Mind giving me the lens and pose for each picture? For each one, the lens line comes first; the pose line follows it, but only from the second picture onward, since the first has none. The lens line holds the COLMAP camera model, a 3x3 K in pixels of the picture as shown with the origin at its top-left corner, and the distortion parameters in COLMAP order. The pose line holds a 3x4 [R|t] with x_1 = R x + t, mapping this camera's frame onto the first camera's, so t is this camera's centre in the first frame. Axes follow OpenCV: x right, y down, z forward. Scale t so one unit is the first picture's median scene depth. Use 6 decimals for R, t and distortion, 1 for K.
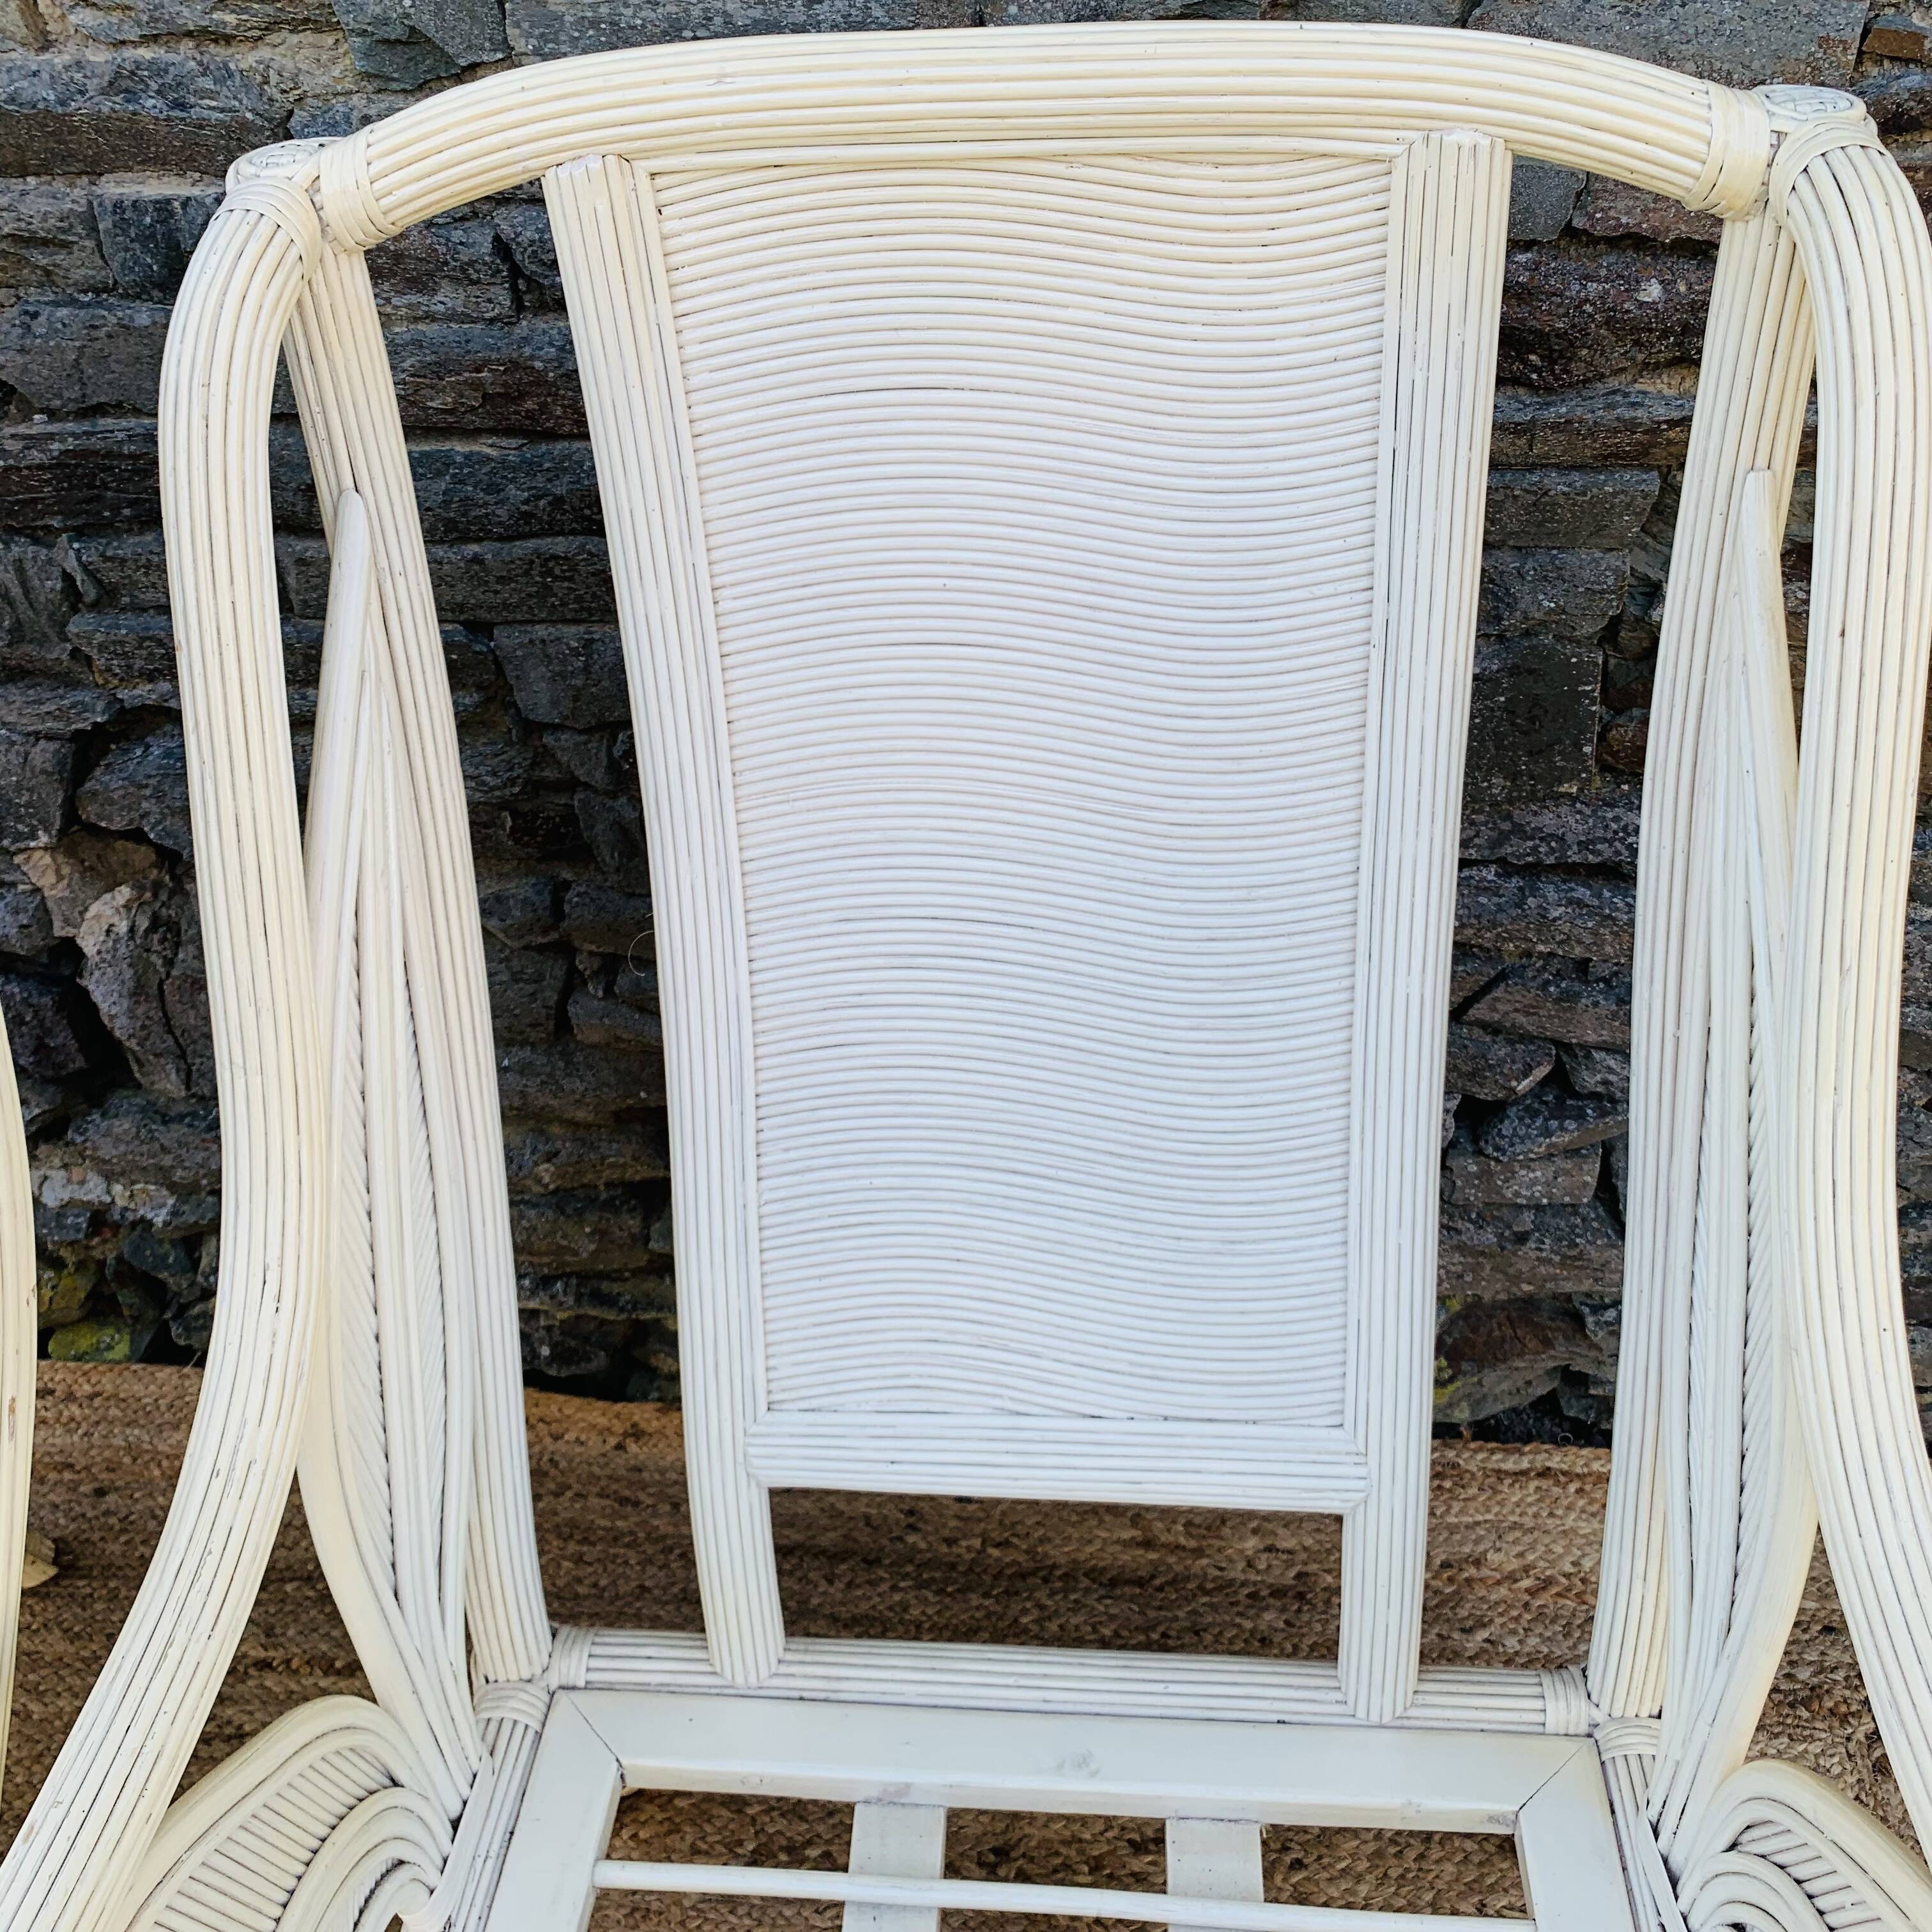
lens RADIAL K [[2001.0, 0, 942.7], [0, 2001.0, 952.1], [0, 0, 1]] dist [0.005696, 0.000000]
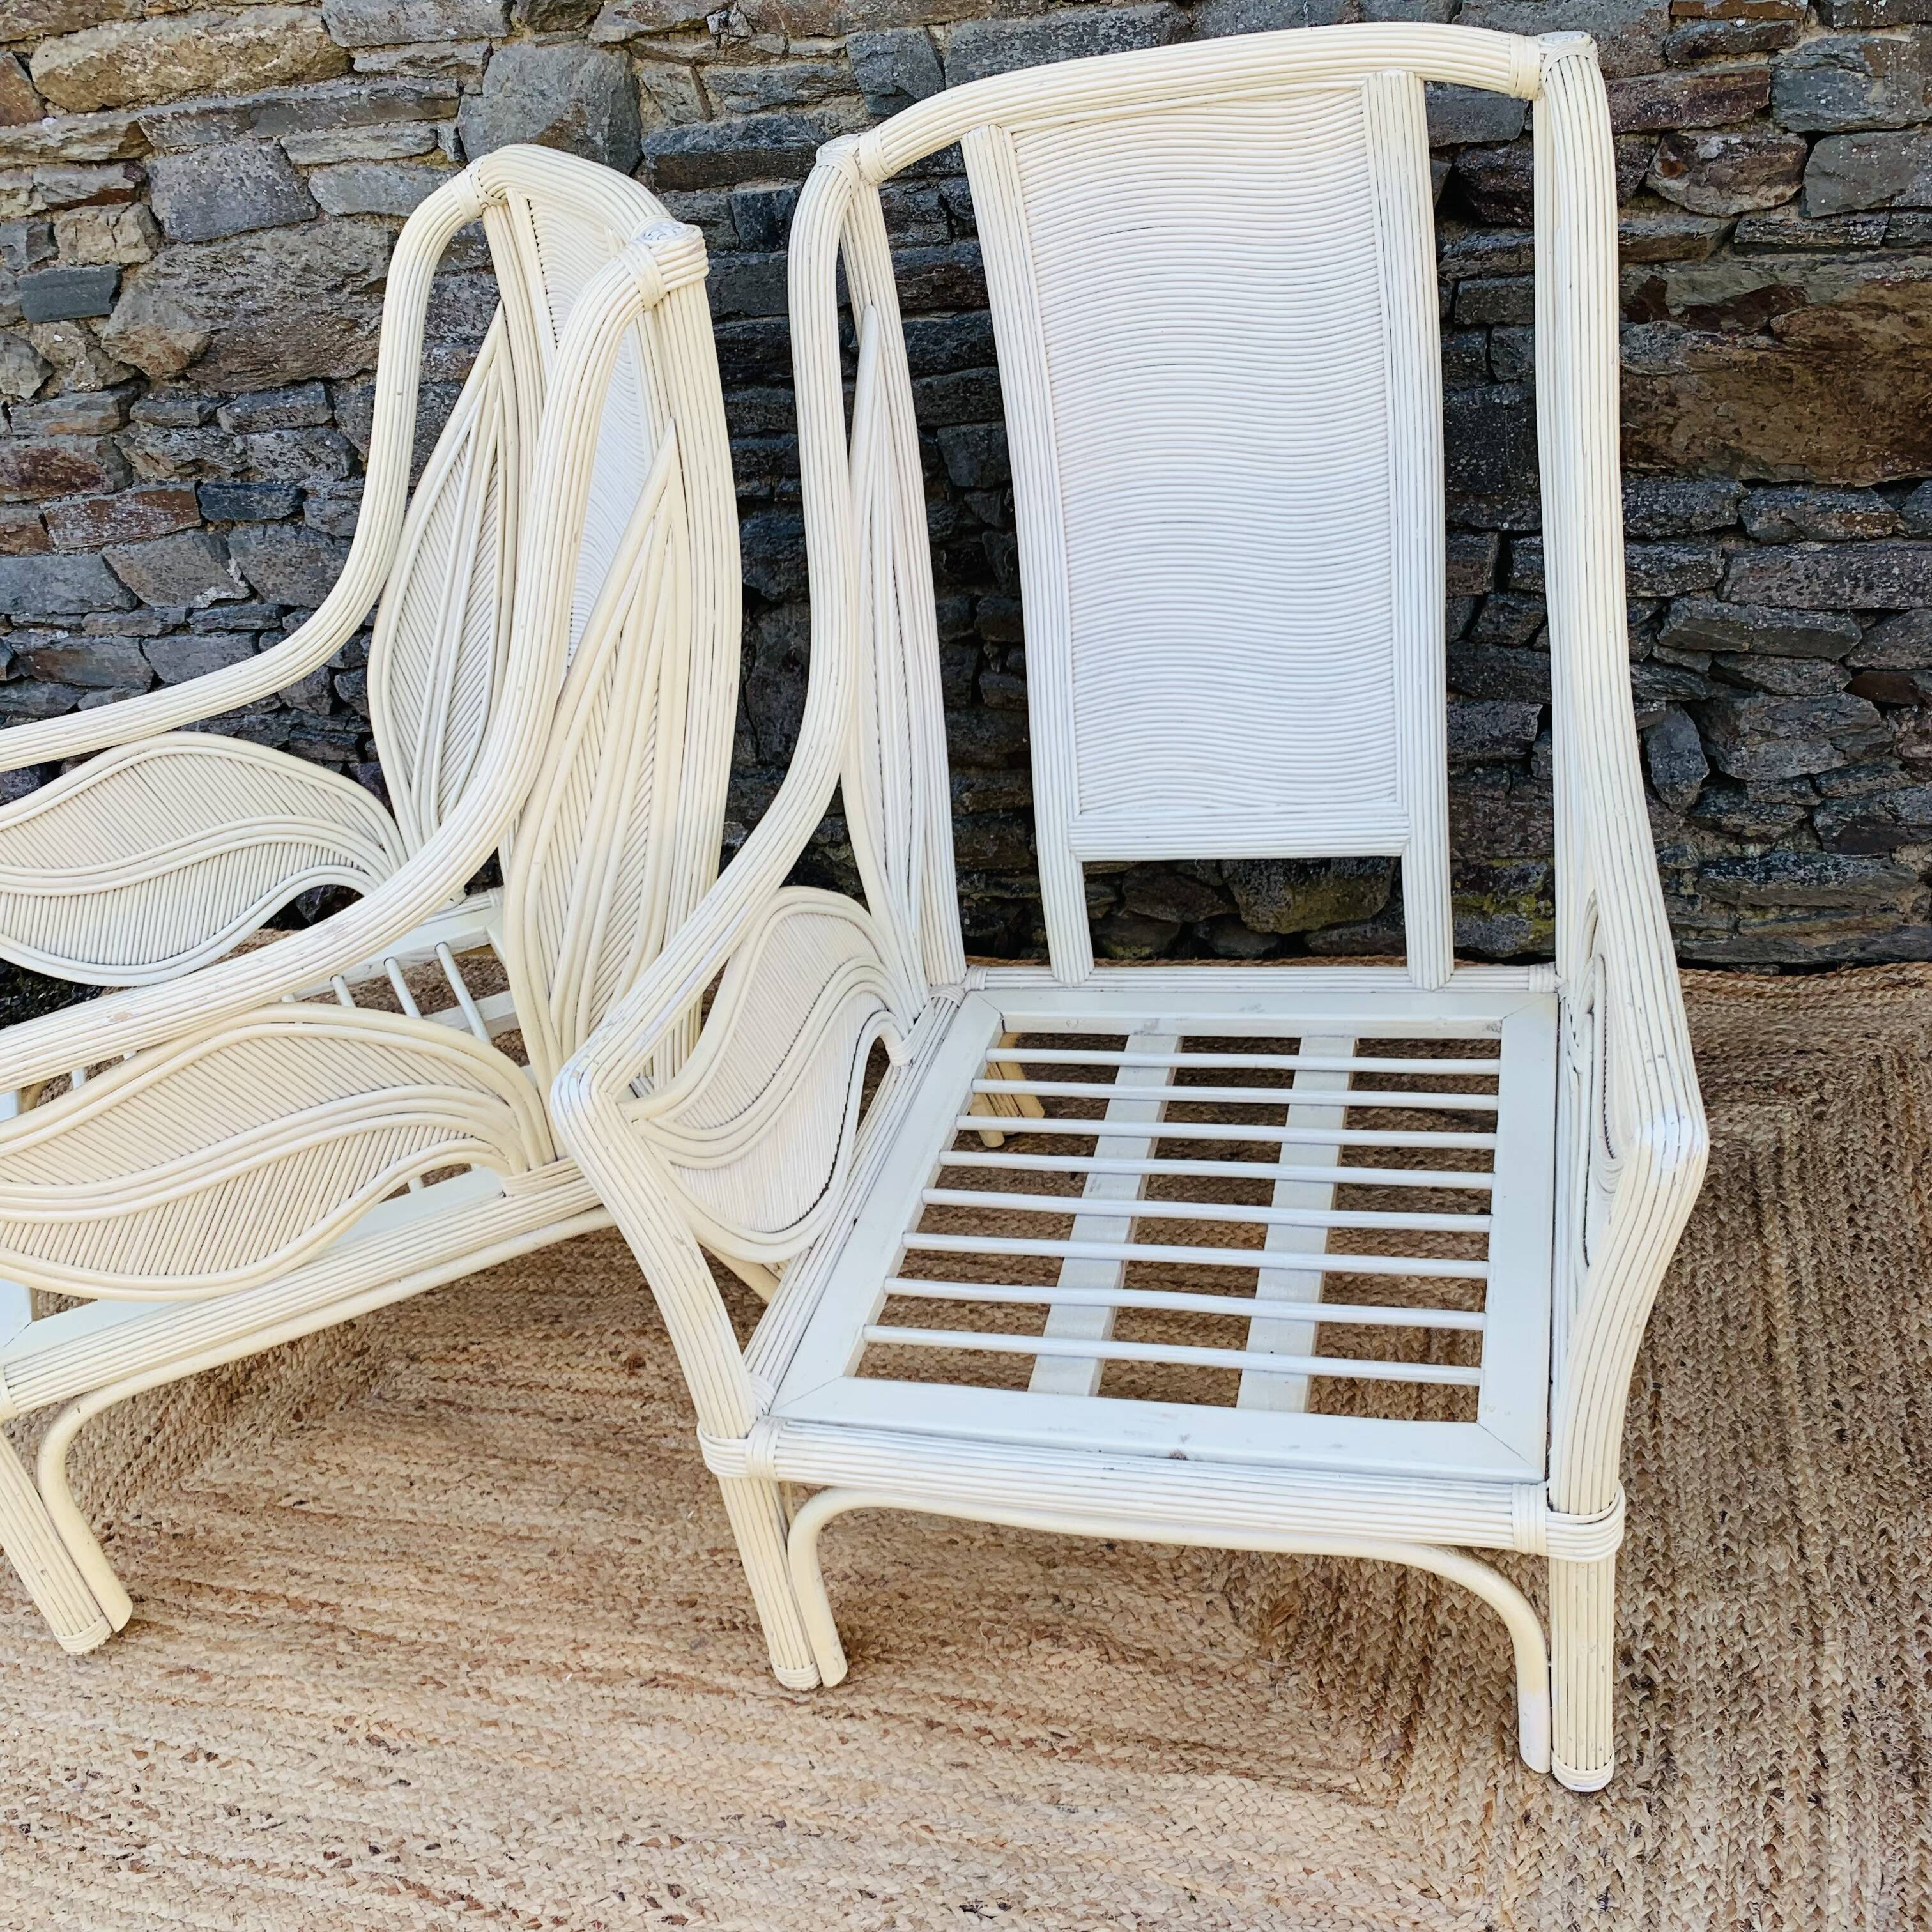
lens RADIAL K [[2001.0, 0, 924.5], [0, 2001.0, 979.5], [0, 0, 1]] dist [0.005696, 0.000000]
pose [[0.975173, -0.002647, -0.221429, 0.162689], [-0.005168, 0.999384, -0.034704, 0.409306], [0.221385, 0.034987, 0.974559, -0.742919]]
